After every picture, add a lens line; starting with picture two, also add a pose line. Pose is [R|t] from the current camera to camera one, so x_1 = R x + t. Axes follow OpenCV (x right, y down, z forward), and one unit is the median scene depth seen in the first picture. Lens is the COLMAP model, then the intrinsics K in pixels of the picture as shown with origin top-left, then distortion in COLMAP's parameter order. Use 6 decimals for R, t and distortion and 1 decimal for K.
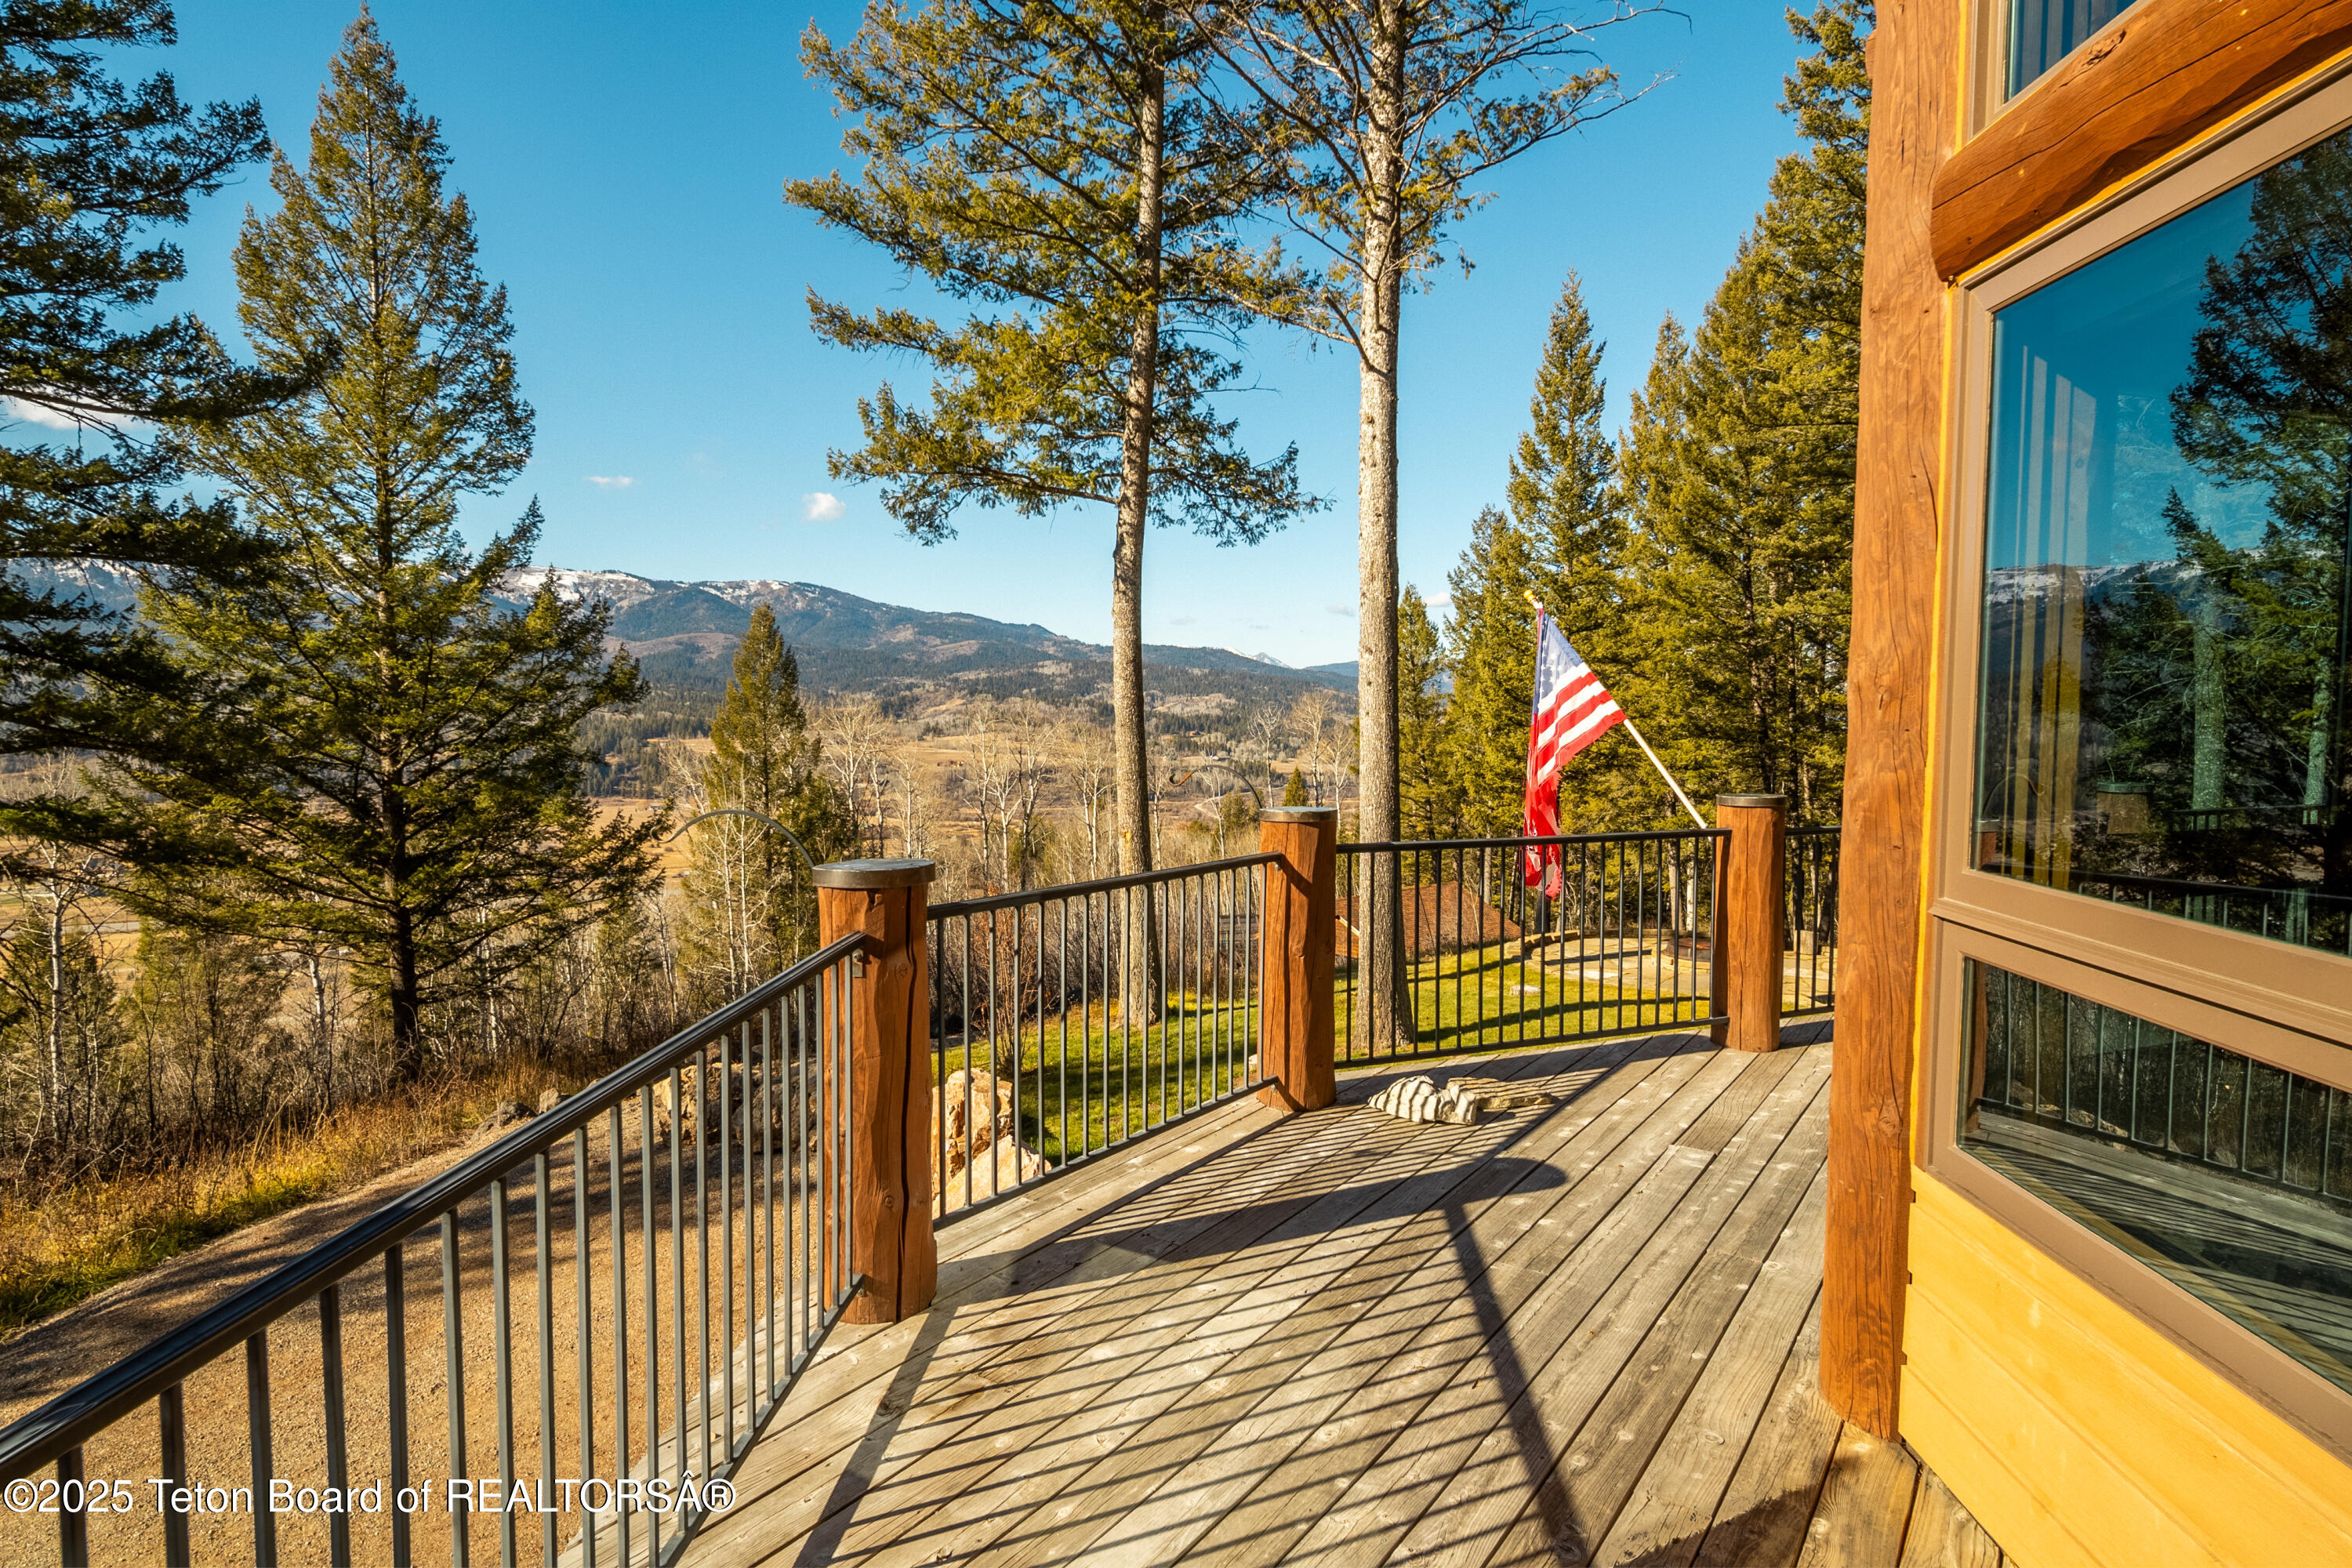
lens RADIAL K [[1314.0, 0, 1176.6], [0, 1314.0, 777.9], [0, 0, 1]] dist [0.002318, -0.000290]
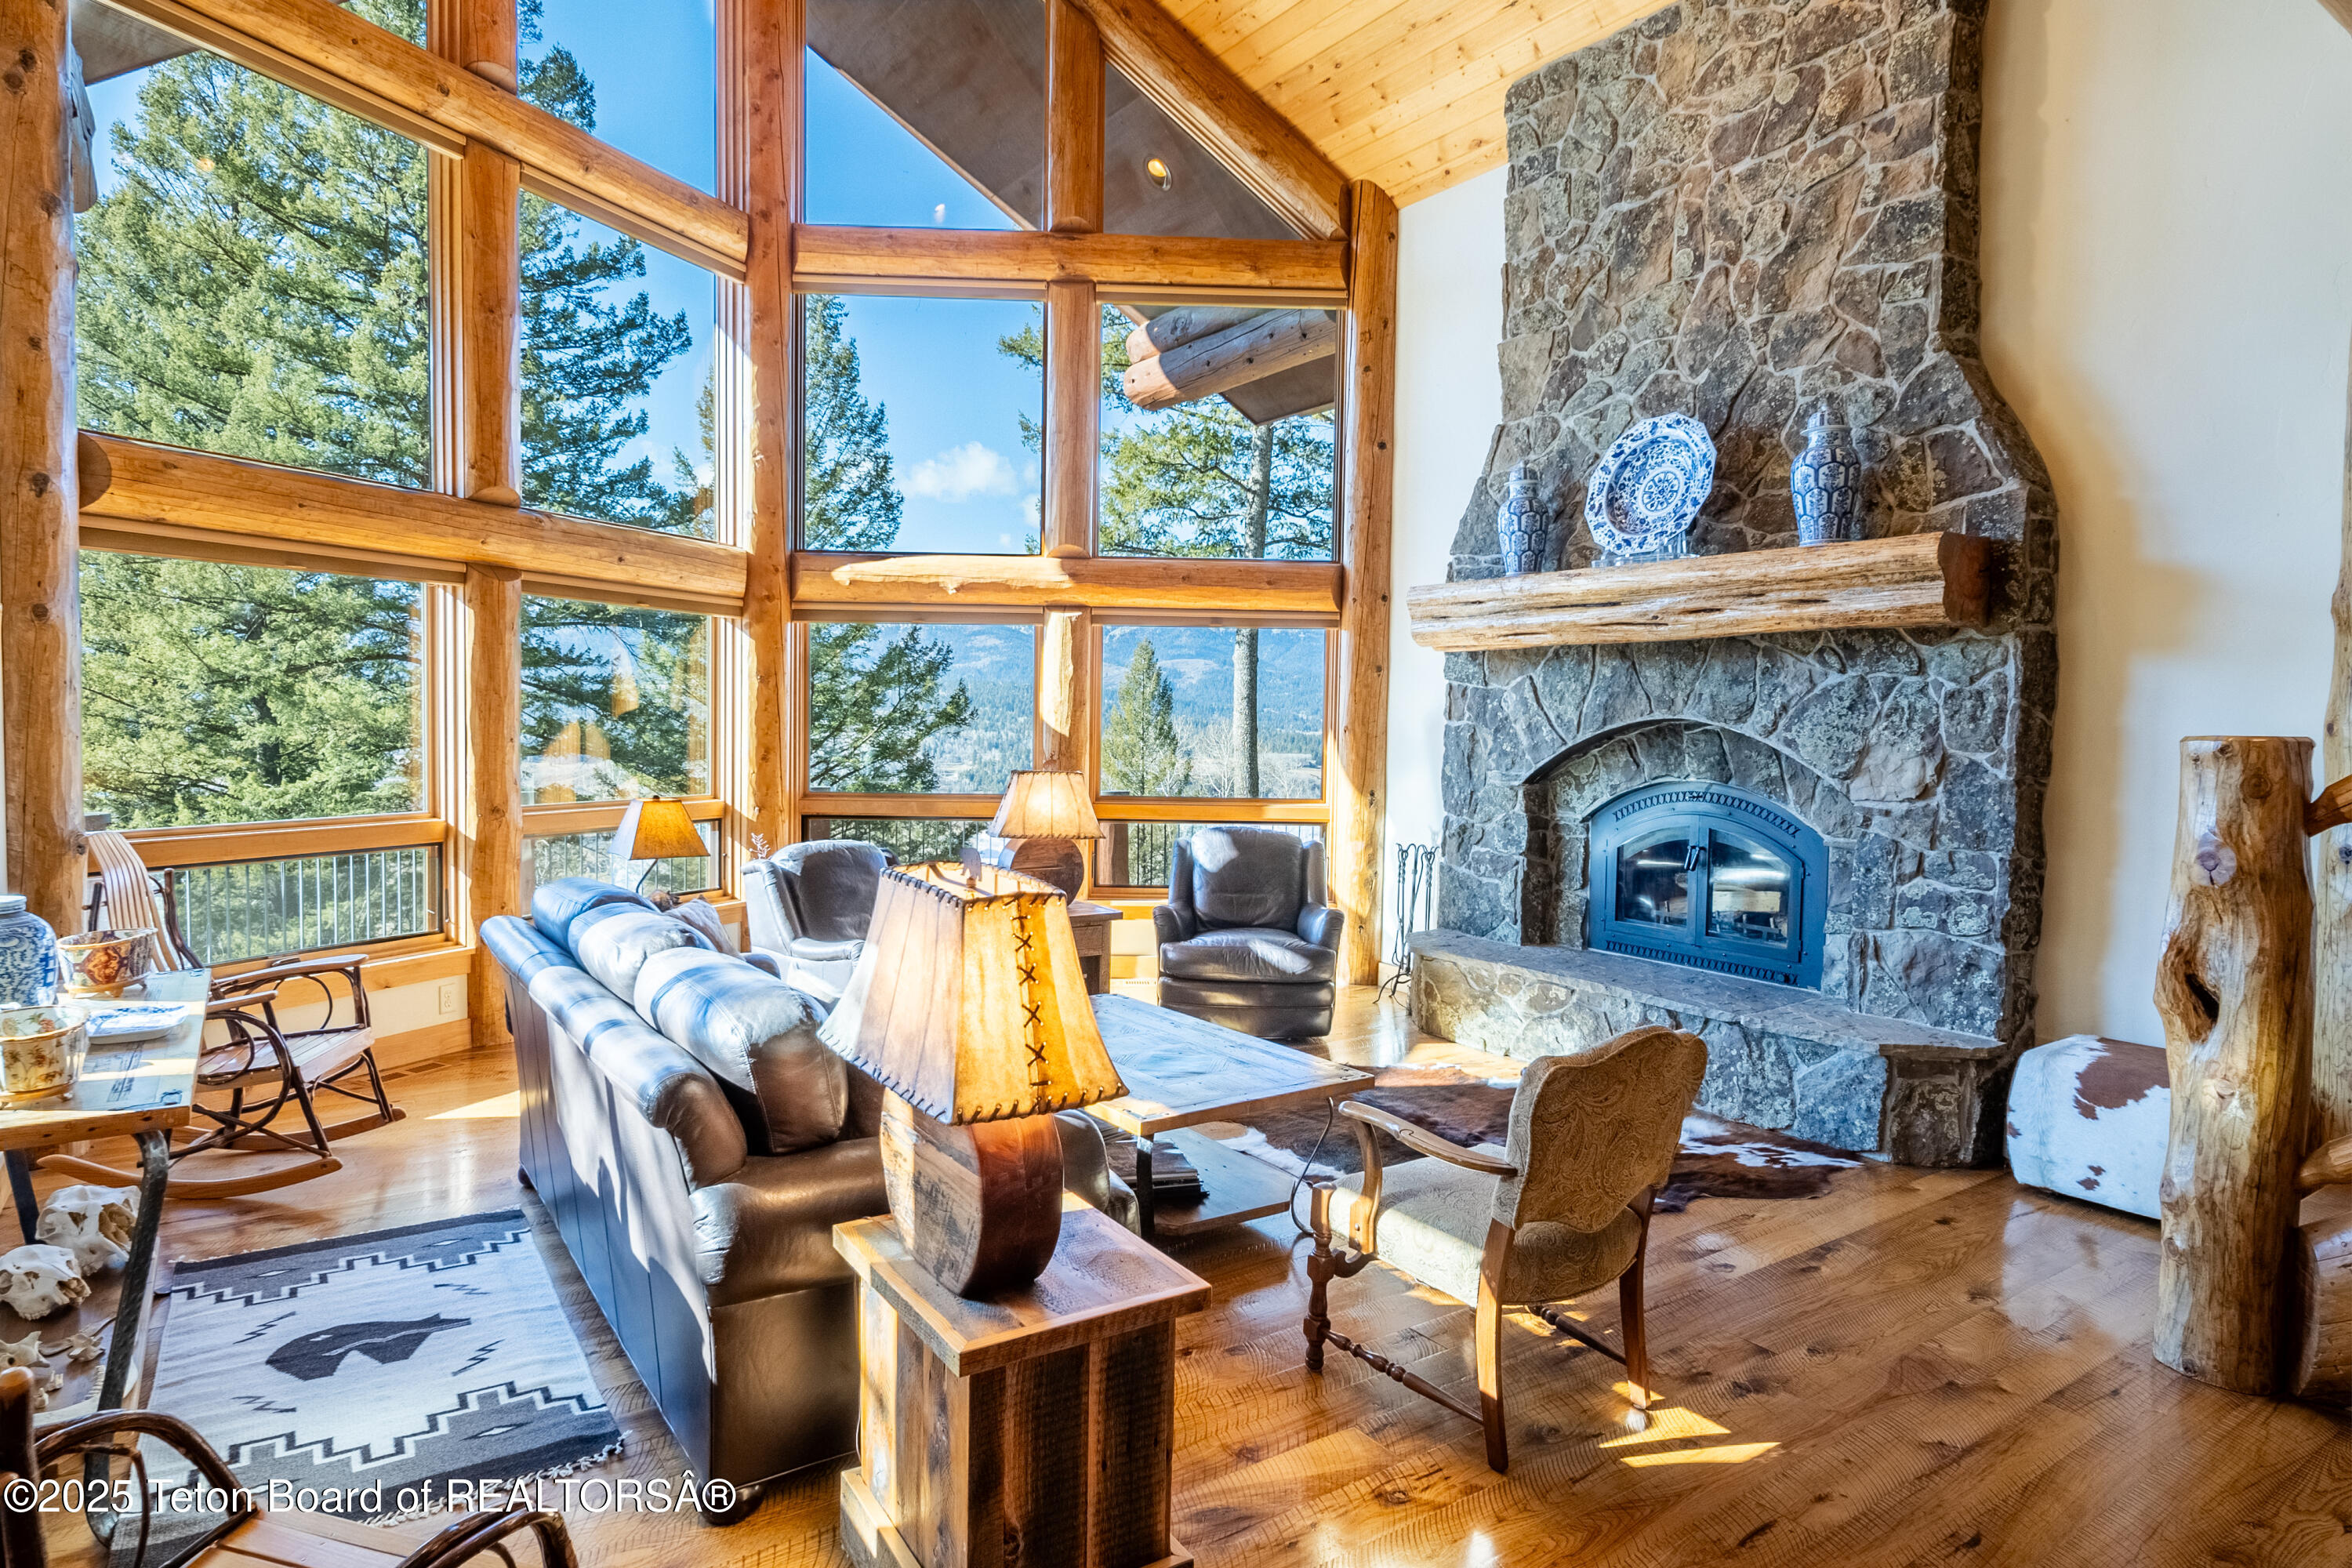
lens RADIAL K [[1314.0, 0, 1174.7], [0, 1314.0, 788.2], [0, 0, 1]] dist [0.002318, -0.000290]
pose [[0.942284, 0.024790, -0.333896, 0.281733], [-0.028931, 0.999554, -0.007436, 0.008136], [0.333562, 0.016667, 0.942581, -0.165740]]
